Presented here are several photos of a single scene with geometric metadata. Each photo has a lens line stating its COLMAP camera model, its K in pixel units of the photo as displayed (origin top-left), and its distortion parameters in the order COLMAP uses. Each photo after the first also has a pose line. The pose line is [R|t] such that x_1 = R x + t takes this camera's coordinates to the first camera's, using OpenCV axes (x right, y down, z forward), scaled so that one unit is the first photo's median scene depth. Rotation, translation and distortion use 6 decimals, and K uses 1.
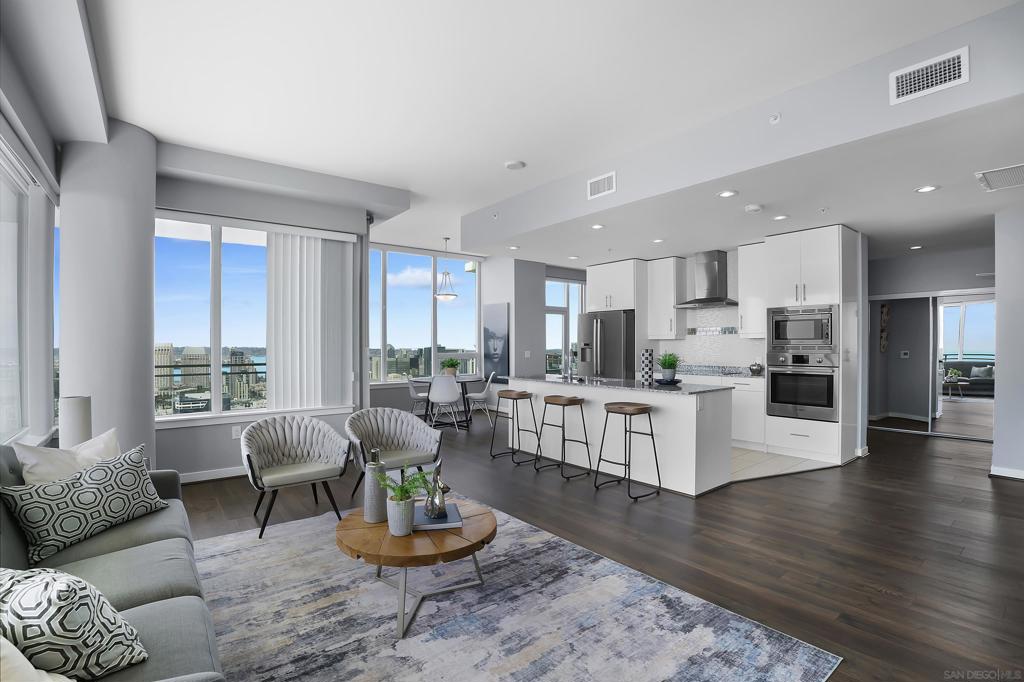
lens RADIAL K [[471.8, 0, 506.2], [0, 471.8, 347.5], [0, 0, 1]] dist [-0.068676, 0.017440]
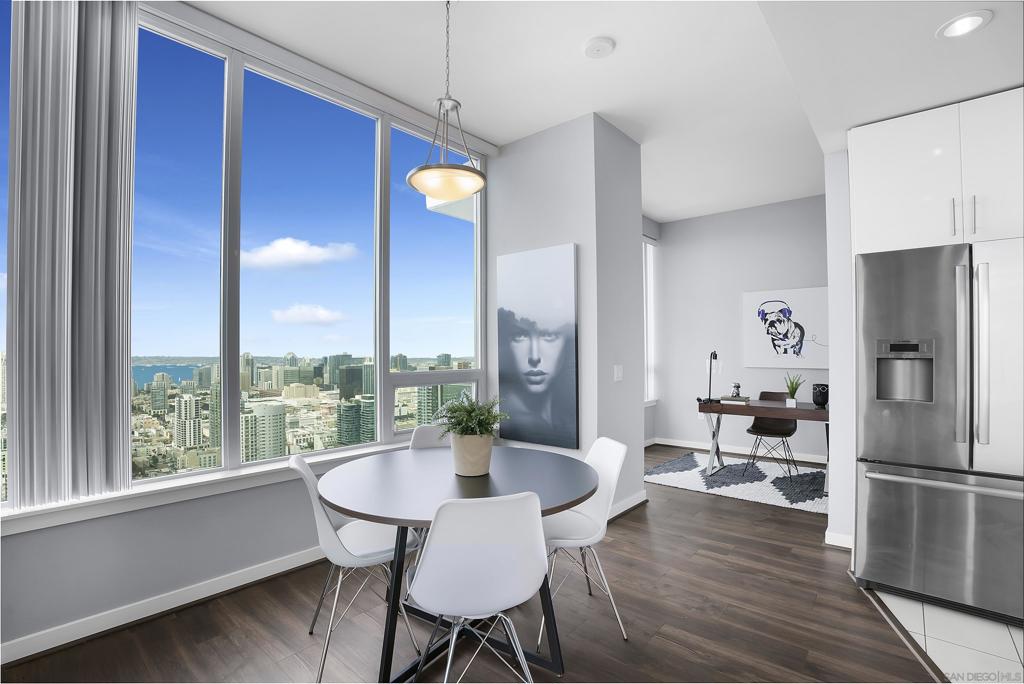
lens RADIAL K [[471.8, 0, 506.2], [0, 471.8, 348.5], [0, 0, 1]] dist [-0.068676, 0.017440]
pose [[0.982137, -0.002410, 0.188151, -0.370488], [0.005089, 0.999892, -0.013755, -0.005830], [-0.188098, 0.014467, 0.982044, 1.819523]]
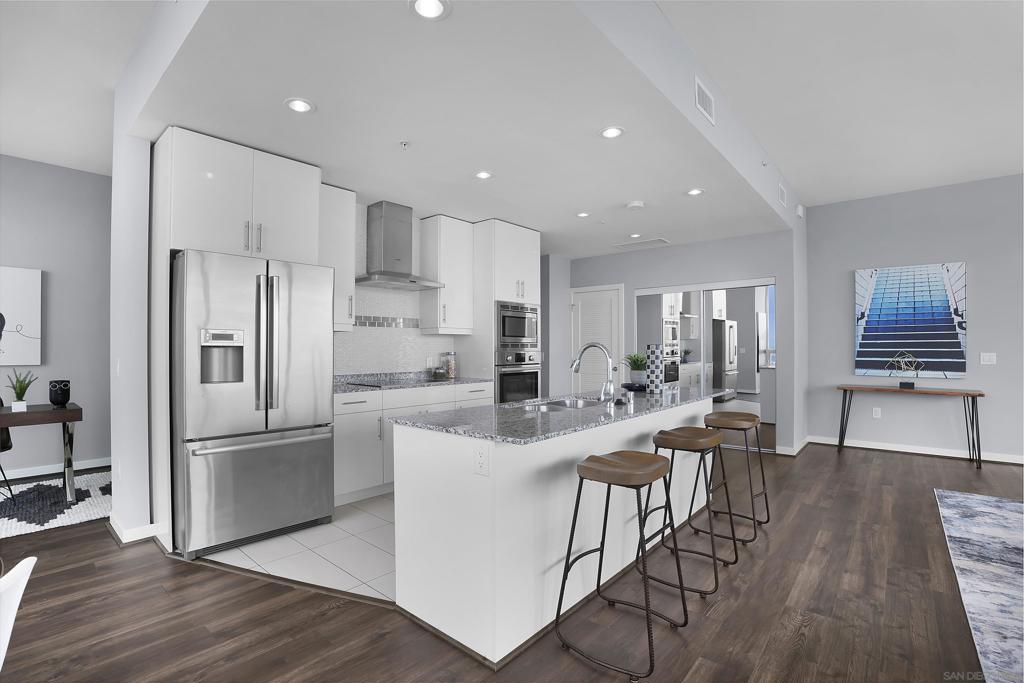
lens RADIAL K [[471.8, 0, 506.2], [0, 471.8, 348.0], [0, 0, 1]] dist [-0.068676, 0.017440]
pose [[-0.194874, 0.005363, 0.980814, -0.565754], [0.007988, 0.999961, -0.003881, 0.014616], [-0.980796, 0.007079, -0.194910, 2.063583]]
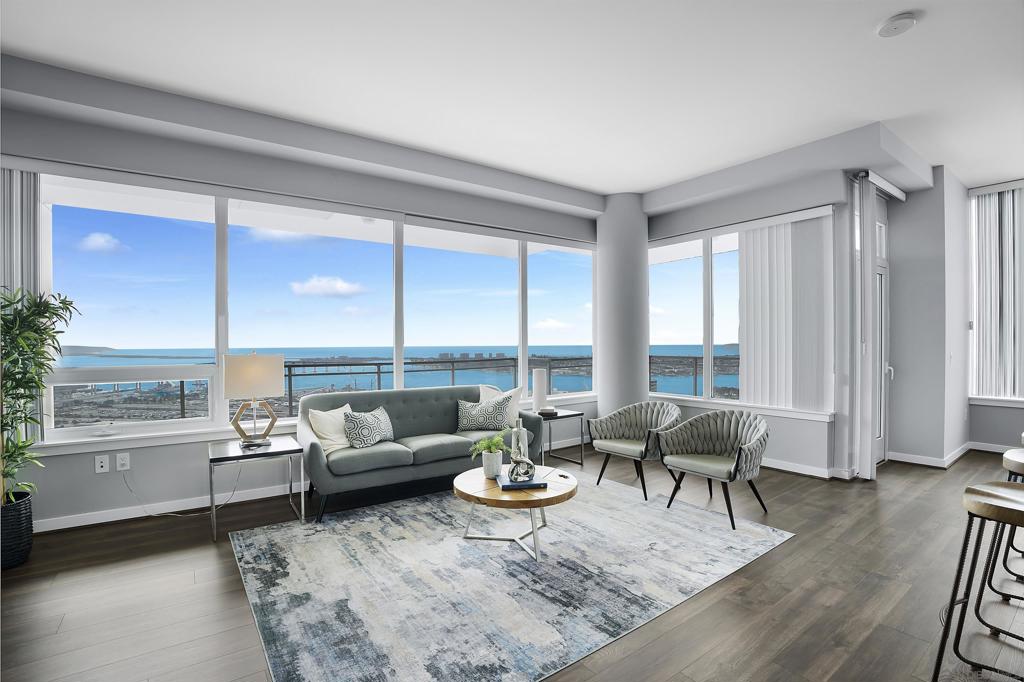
lens RADIAL K [[471.8, 0, 506.2], [0, 471.8, 347.5], [0, 0, 1]] dist [-0.068676, 0.017440]
pose [[-0.037557, 0.012064, -0.999222, 0.860399], [-0.002914, 0.999922, 0.012182, -0.002020], [0.999290, 0.003369, -0.037519, 0.806755]]
